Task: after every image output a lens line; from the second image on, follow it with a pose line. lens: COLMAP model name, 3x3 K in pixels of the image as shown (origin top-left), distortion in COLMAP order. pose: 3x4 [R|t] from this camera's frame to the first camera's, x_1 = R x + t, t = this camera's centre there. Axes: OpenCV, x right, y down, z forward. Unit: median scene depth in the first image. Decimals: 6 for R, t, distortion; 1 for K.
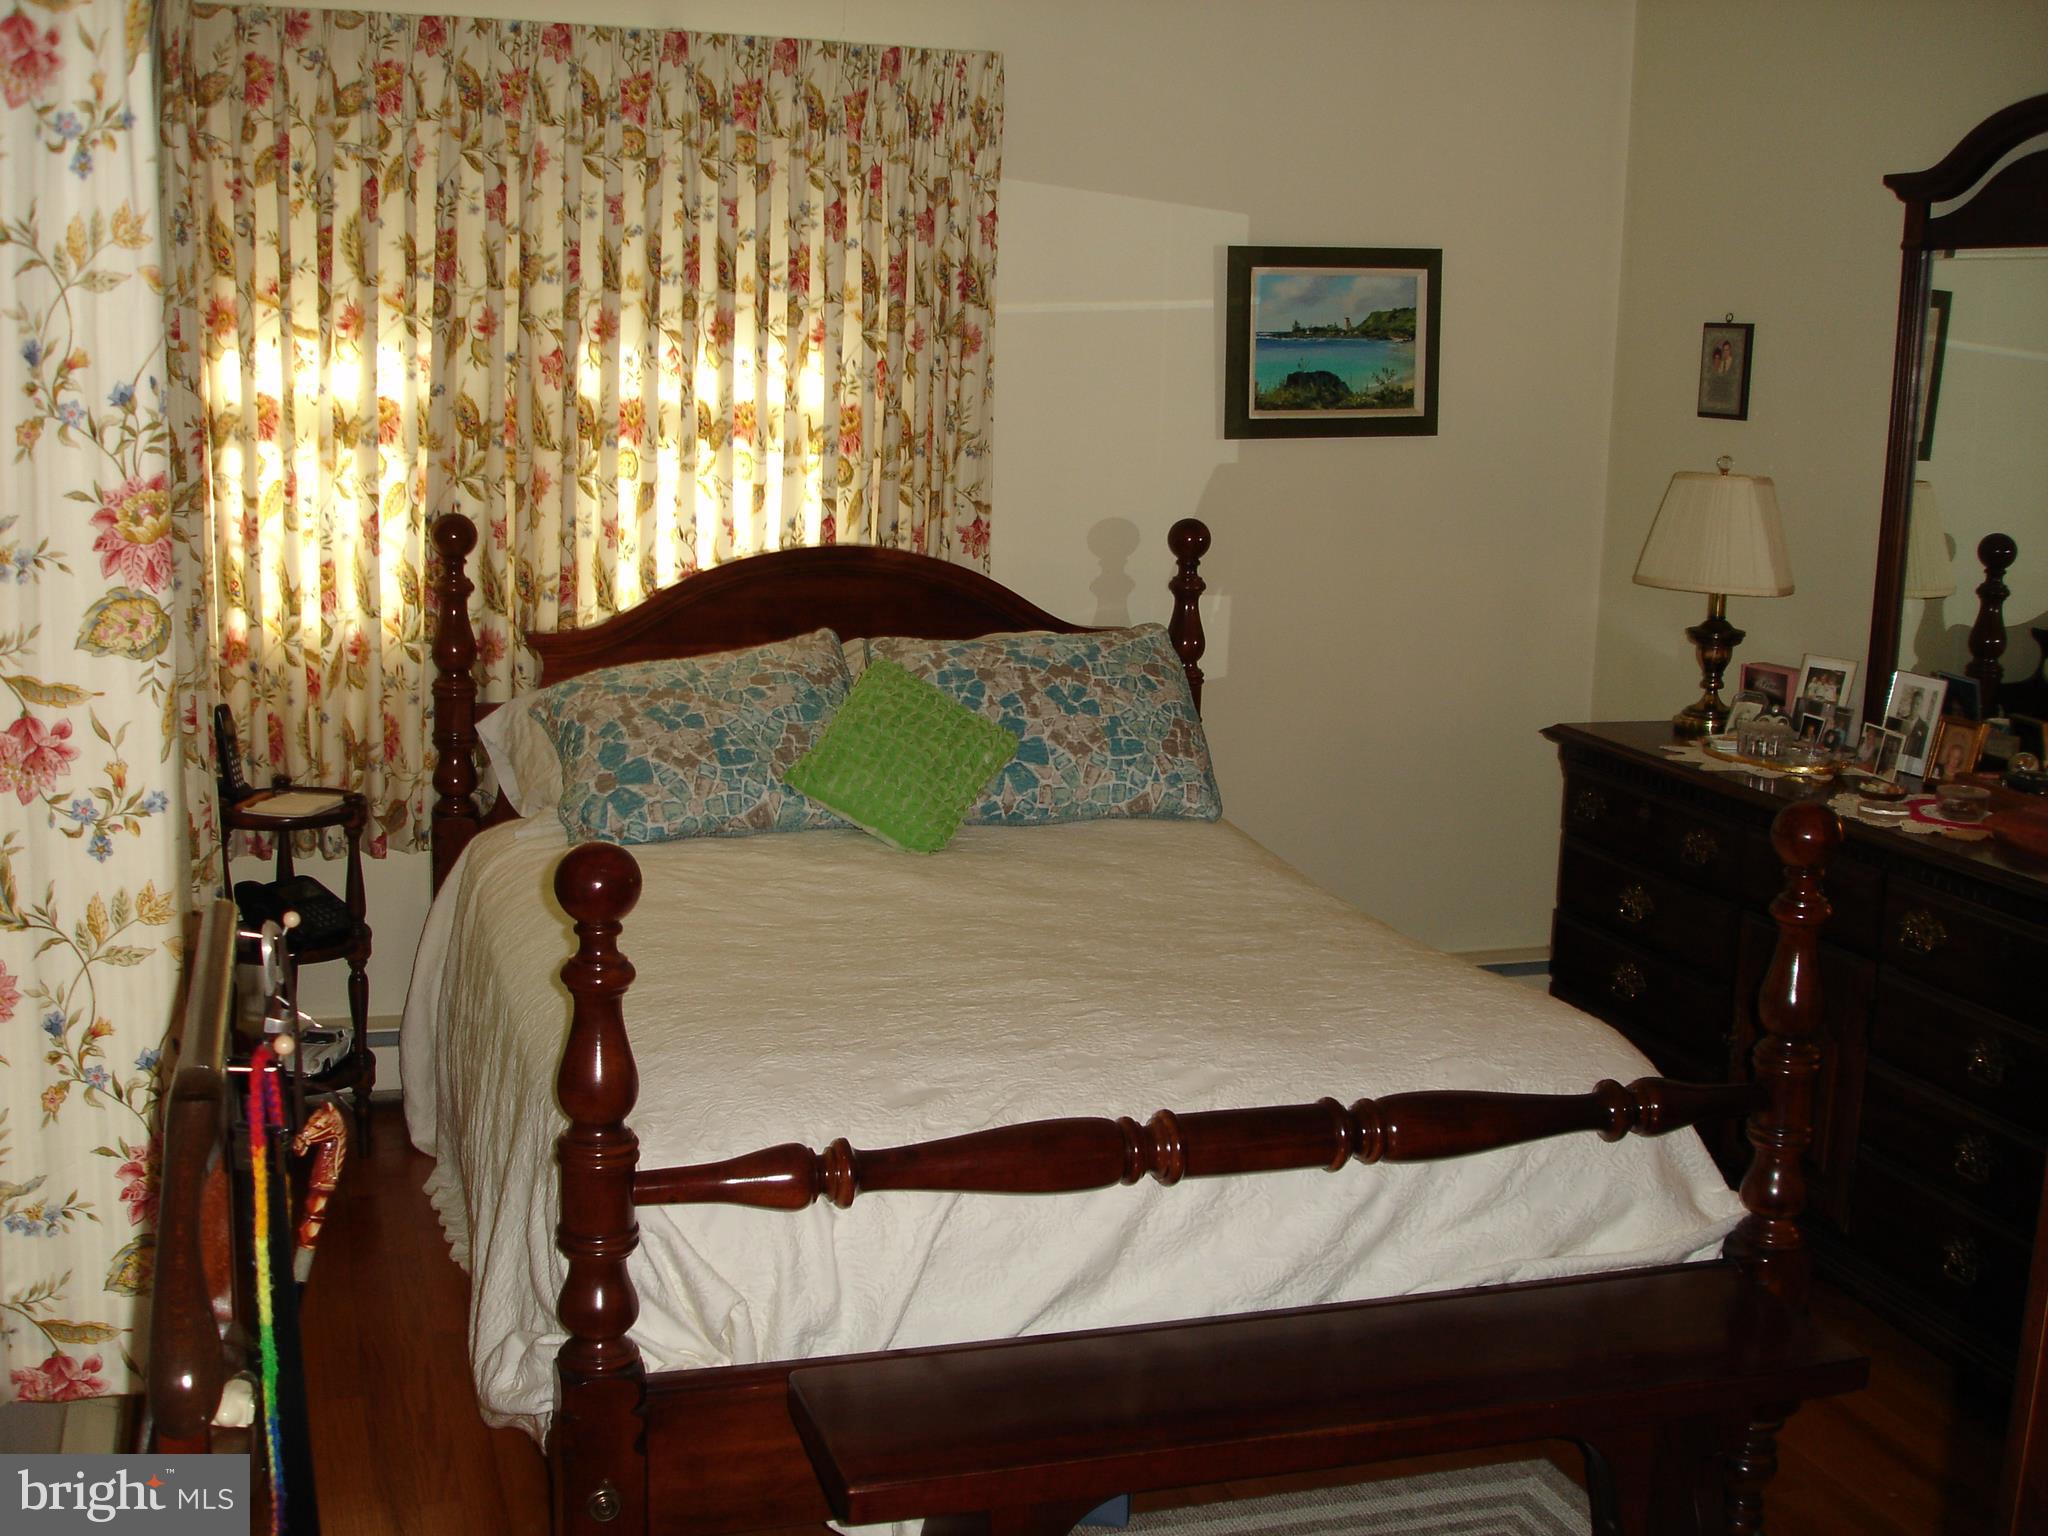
lens RADIAL K [[2272.8, 0, 1024.0], [0, 2272.8, 768.0], [0, 0, 1]] dist [-0.087049, -0.053544]
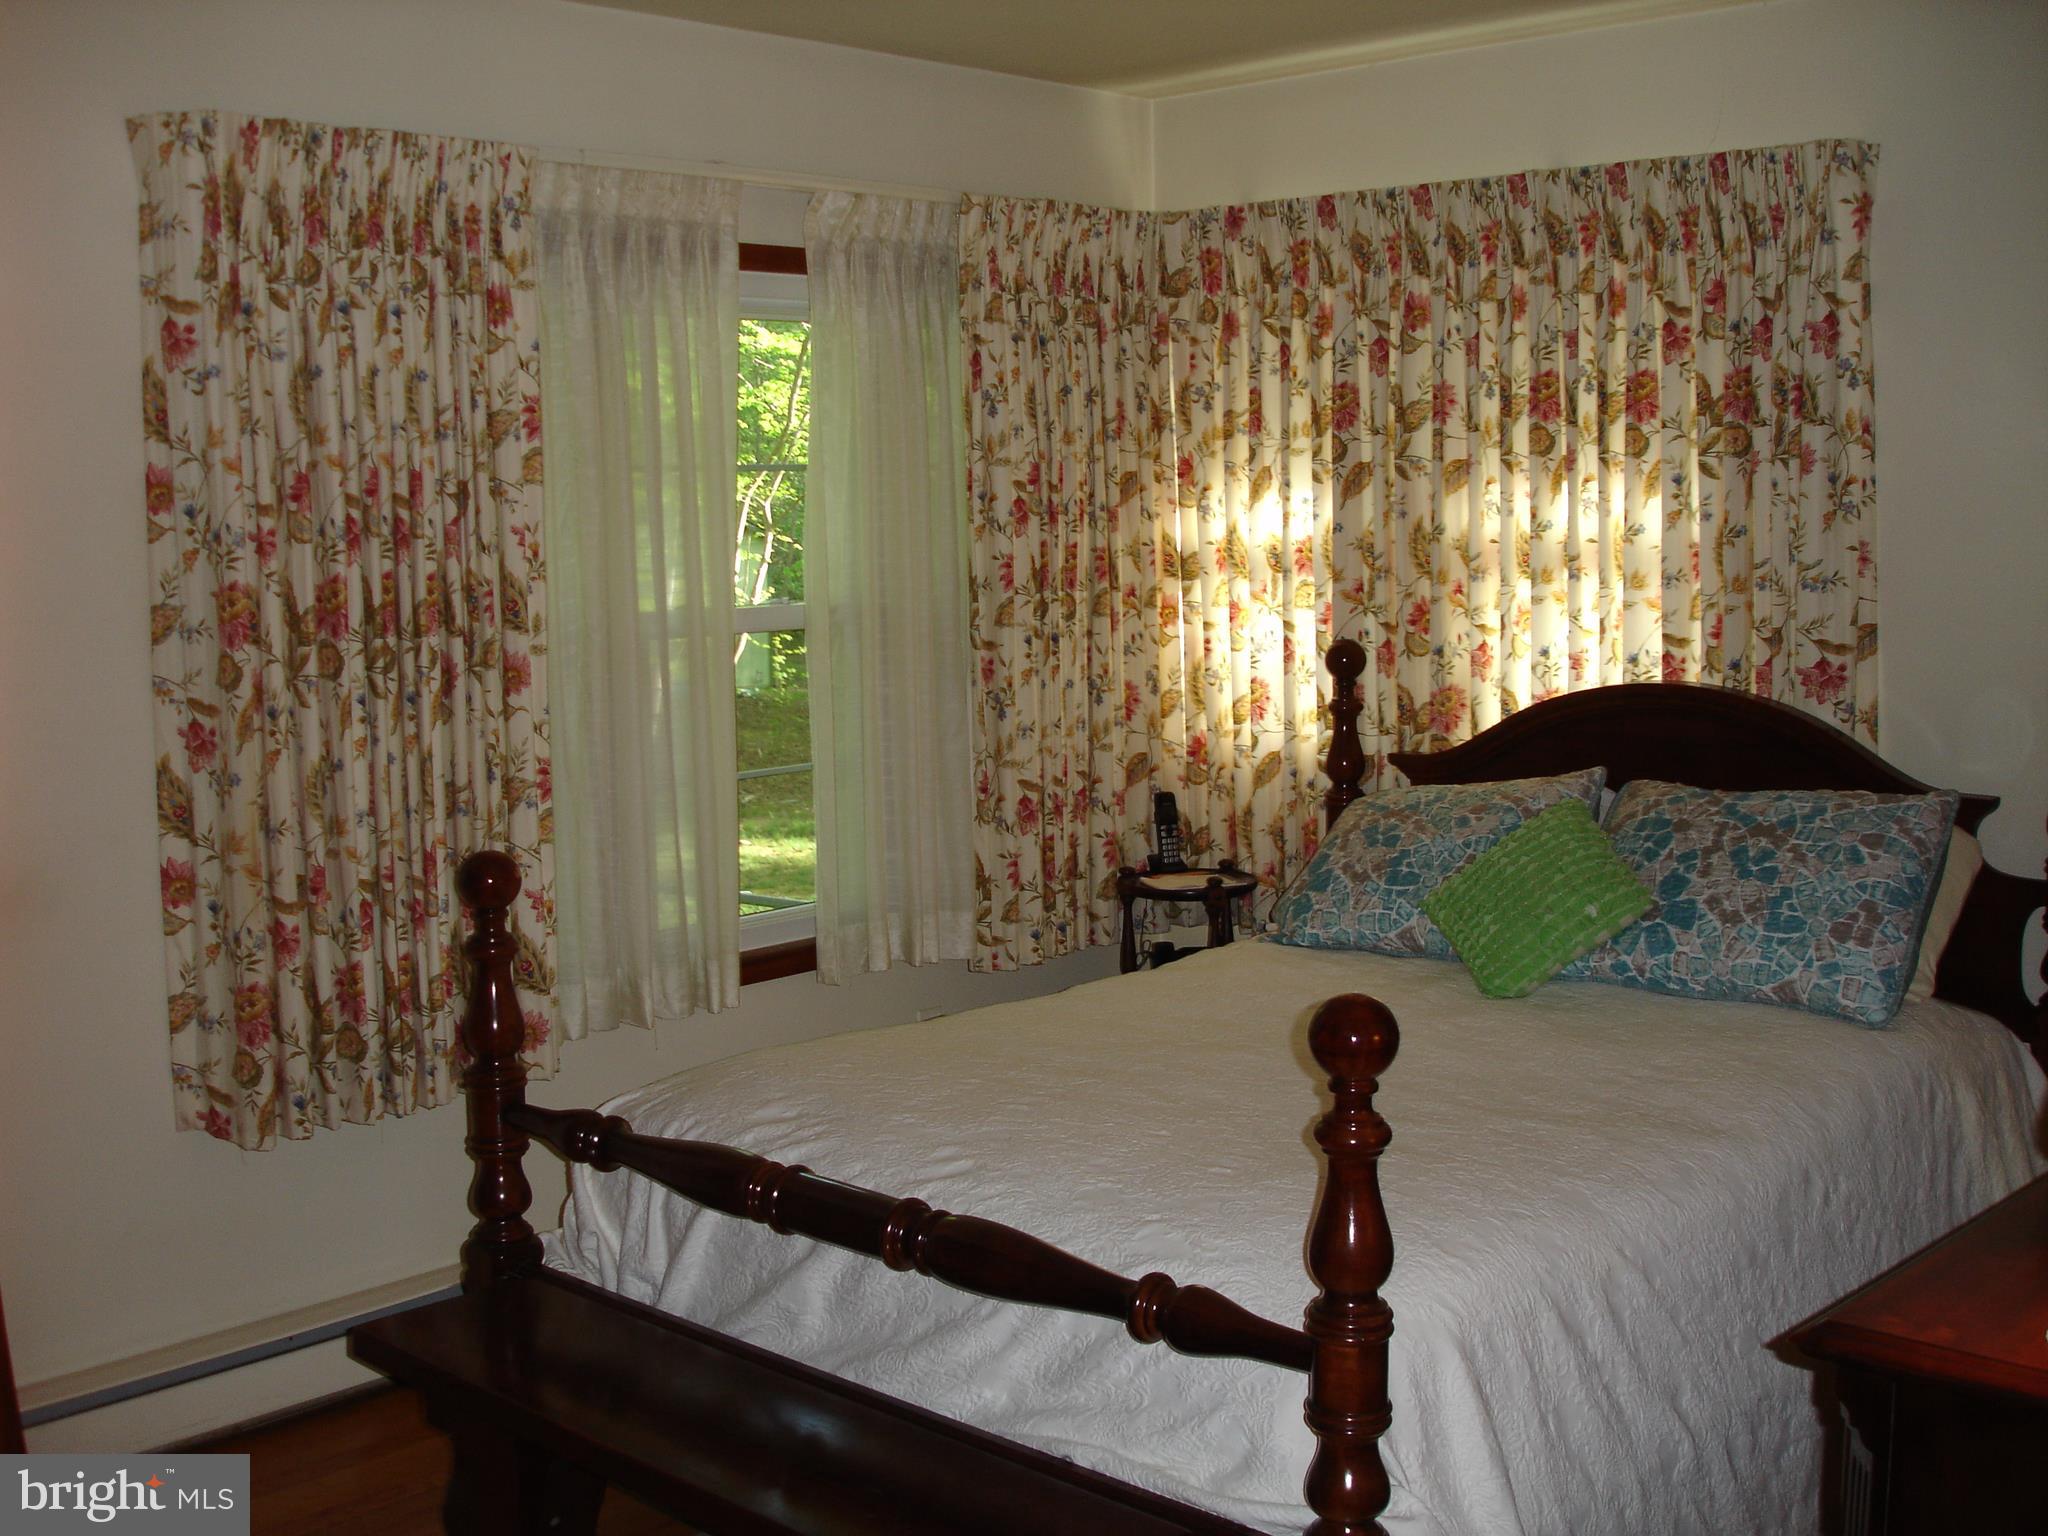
lens RADIAL K [[2393.8, 0, 1024.6], [0, 2393.8, 659.6], [0, 0, 1]] dist [0.051414, -0.018940]
pose [[0.499980, 0.023865, -0.865708, 0.687835], [-0.125134, 0.991121, -0.044947, -0.031281], [0.856949, 0.130802, 0.498528, 0.288171]]
